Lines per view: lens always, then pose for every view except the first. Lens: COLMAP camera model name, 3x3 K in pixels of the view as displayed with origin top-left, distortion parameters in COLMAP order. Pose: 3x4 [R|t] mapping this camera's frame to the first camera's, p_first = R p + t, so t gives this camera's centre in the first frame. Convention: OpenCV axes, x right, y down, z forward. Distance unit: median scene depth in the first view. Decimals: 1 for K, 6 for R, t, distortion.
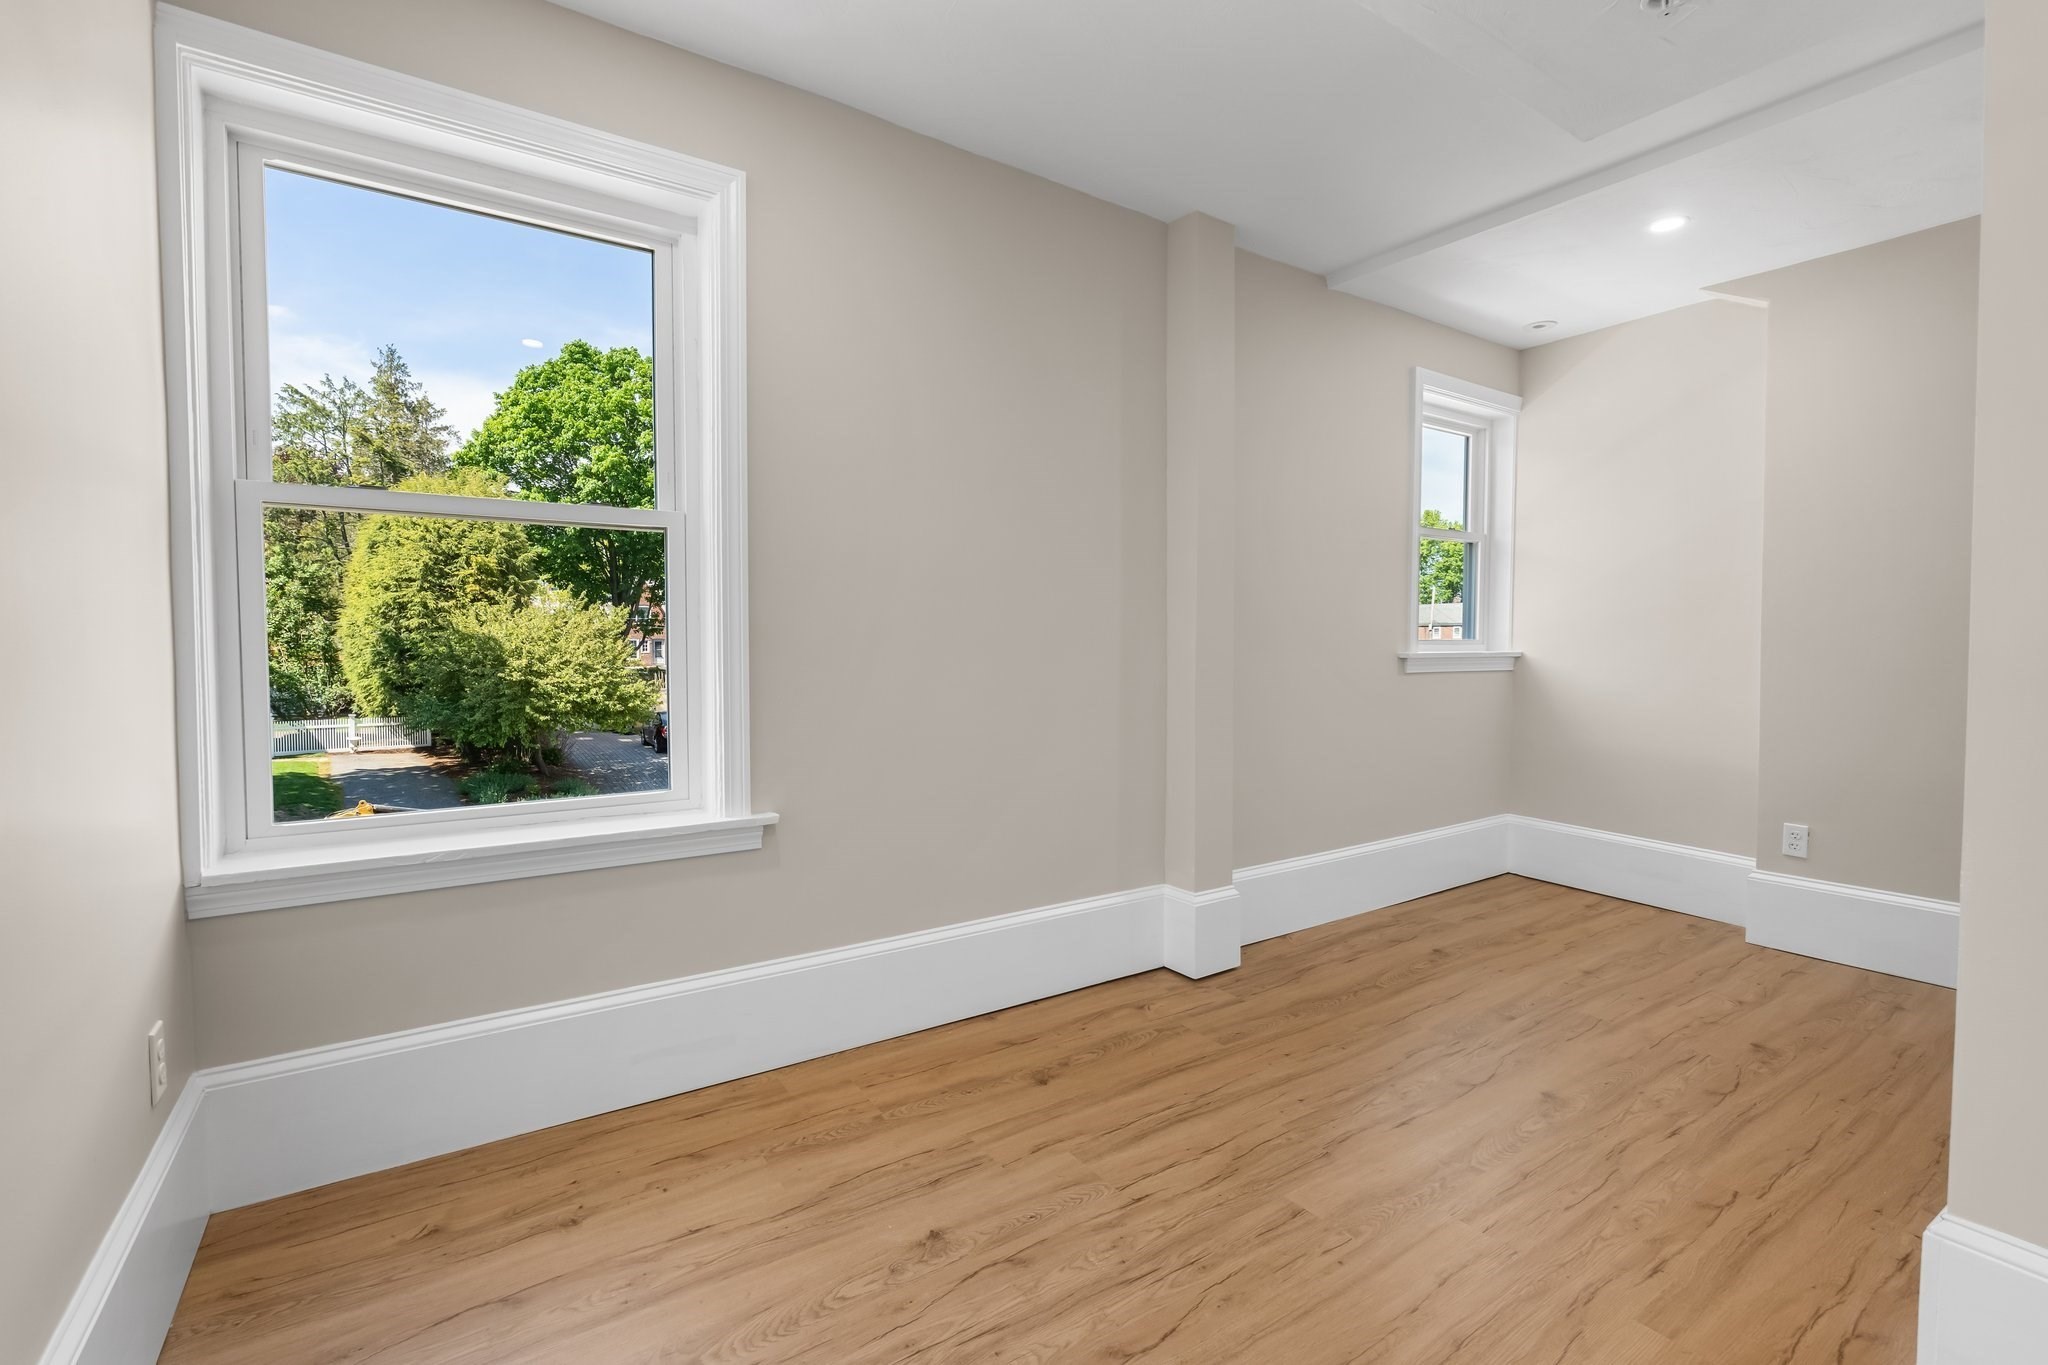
lens RADIAL K [[926.5, 0, 1020.8], [0, 926.5, 676.9], [0, 0, 1]] dist [-0.009998, 0.001508]
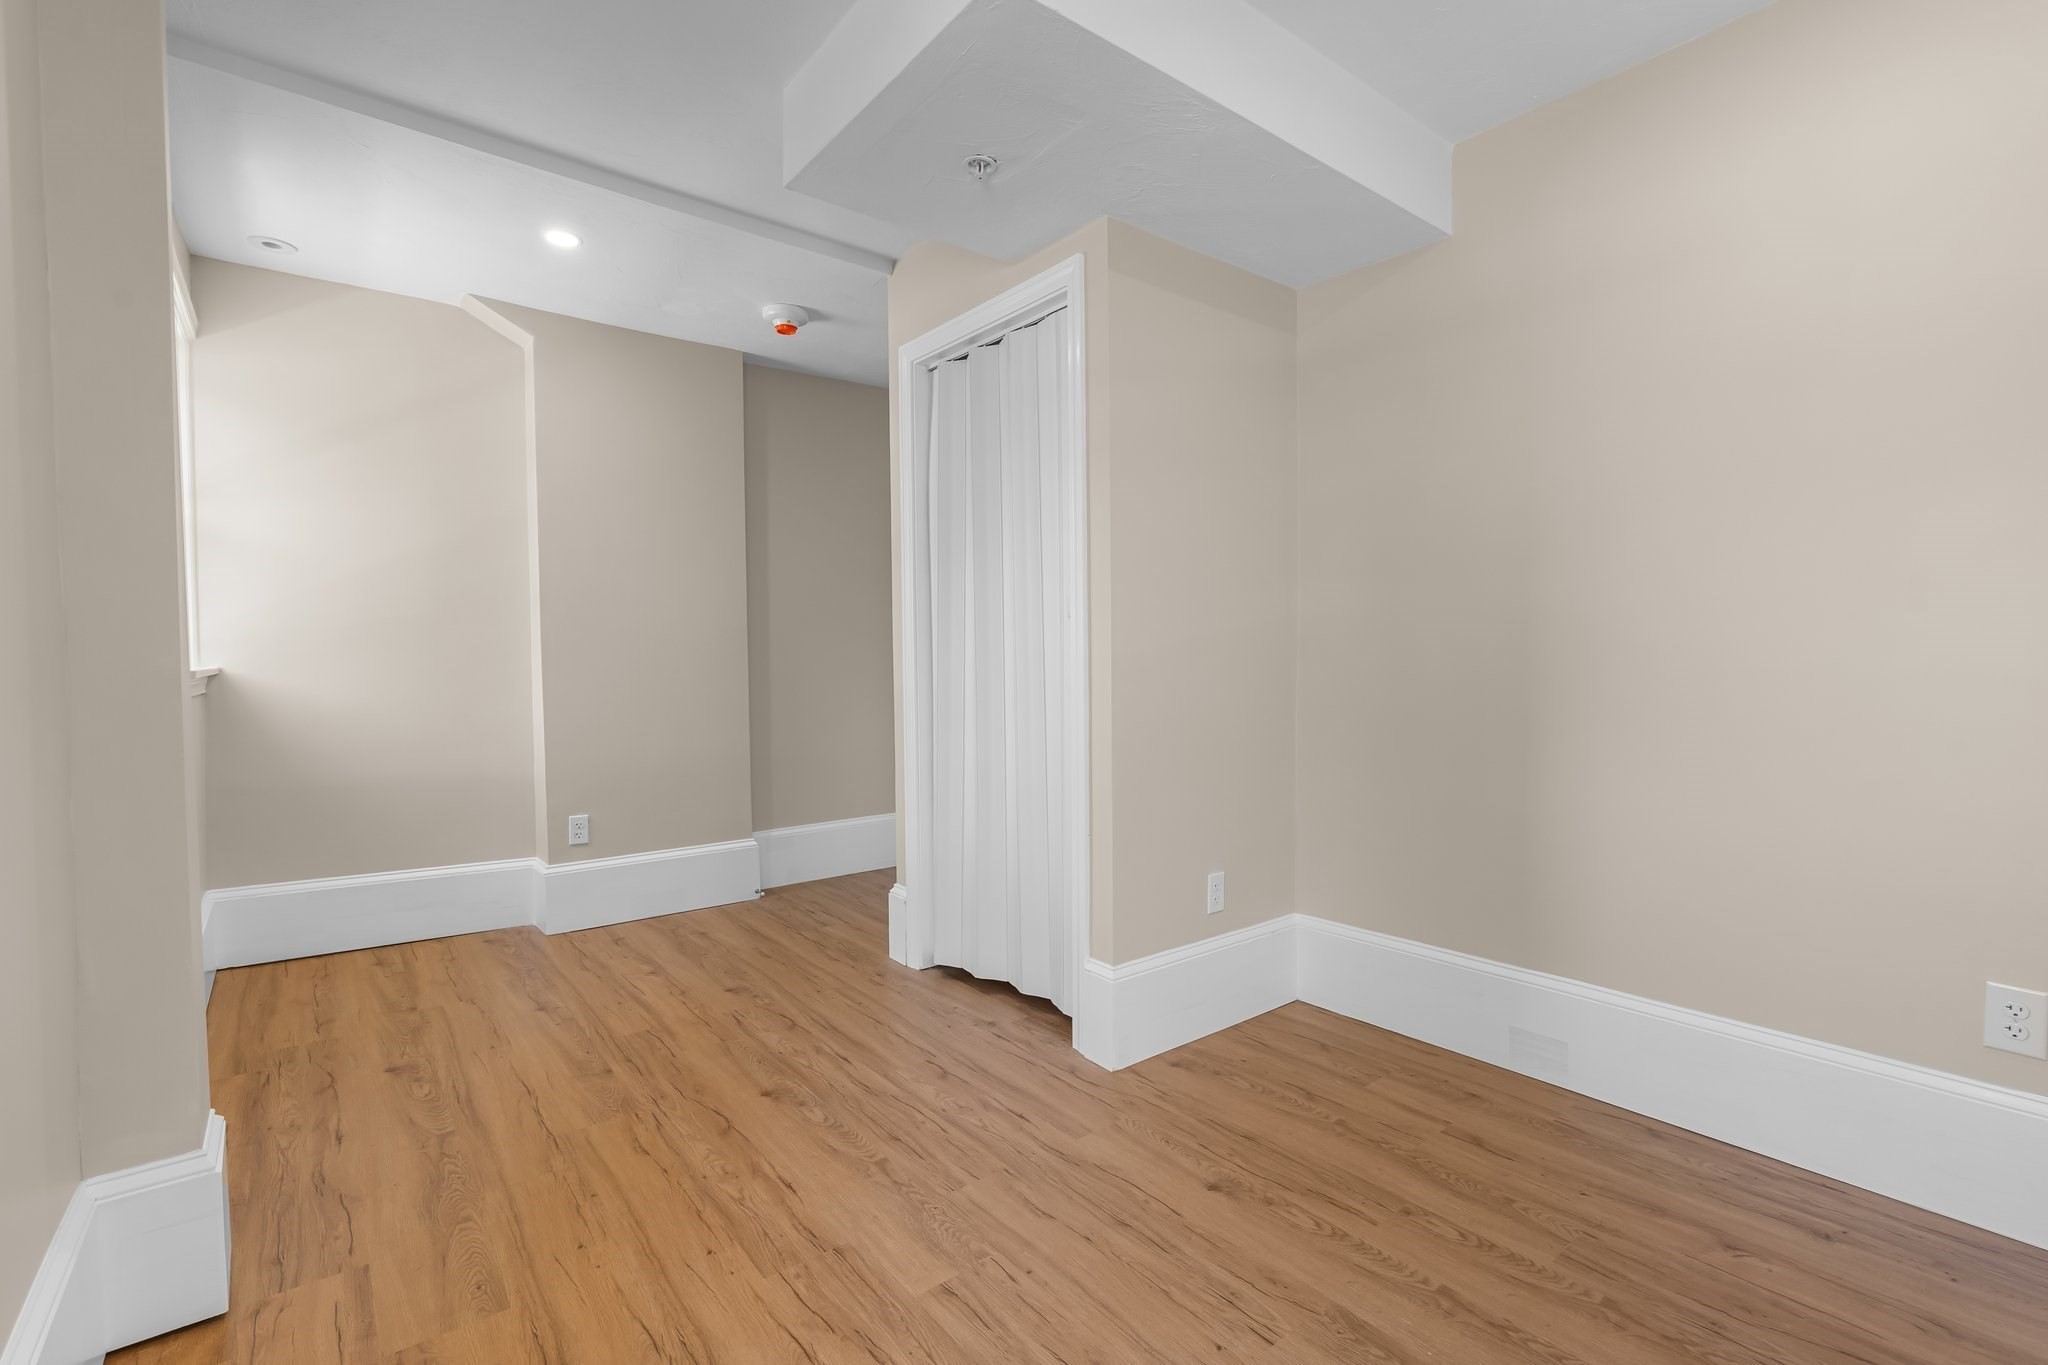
lens RADIAL K [[926.5, 0, 1018.4], [0, 926.5, 681.7], [0, 0, 1]] dist [-0.009998, 0.001508]
pose [[-0.096602, -0.030948, 0.994842, -0.349441], [0.037875, 0.998678, 0.034745, -0.023803], [-0.994602, 0.041036, -0.095302, 0.595766]]
